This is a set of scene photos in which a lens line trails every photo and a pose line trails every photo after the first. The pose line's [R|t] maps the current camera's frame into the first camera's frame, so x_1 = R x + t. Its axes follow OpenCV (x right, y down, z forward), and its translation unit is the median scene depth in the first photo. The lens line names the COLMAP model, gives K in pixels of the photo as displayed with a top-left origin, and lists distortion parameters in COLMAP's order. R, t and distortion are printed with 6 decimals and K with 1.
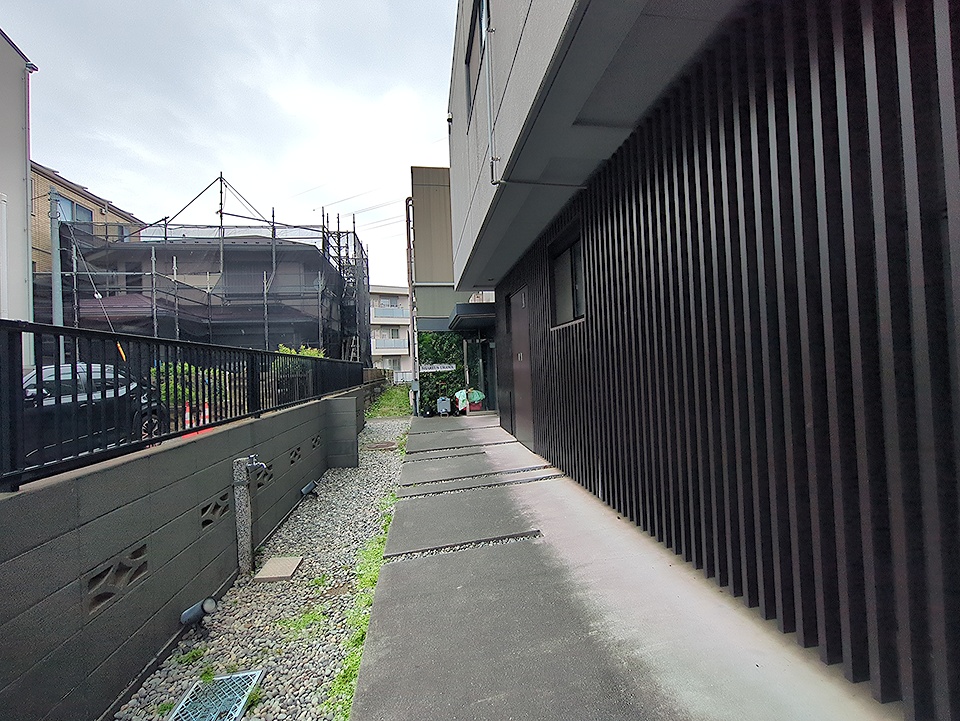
lens RADIAL K [[376.3, 0, 483.7], [0, 376.3, 361.2], [0, 0, 1]] dist [-0.001633, -0.000175]
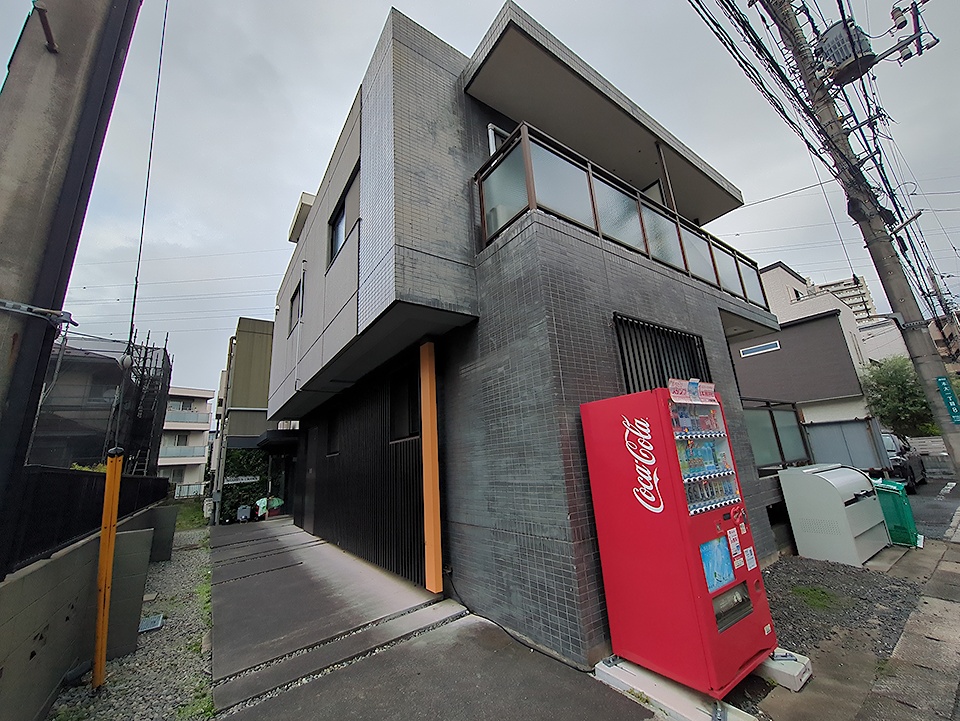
lens RADIAL K [[376.3, 0, 481.6], [0, 376.3, 359.1], [0, 0, 1]] dist [-0.001633, -0.000175]
pose [[0.899302, 0.091905, 0.427563, 0.015572], [0.025864, 0.964781, -0.261780, -0.019776], [-0.436563, 0.246478, 0.865252, -0.460153]]
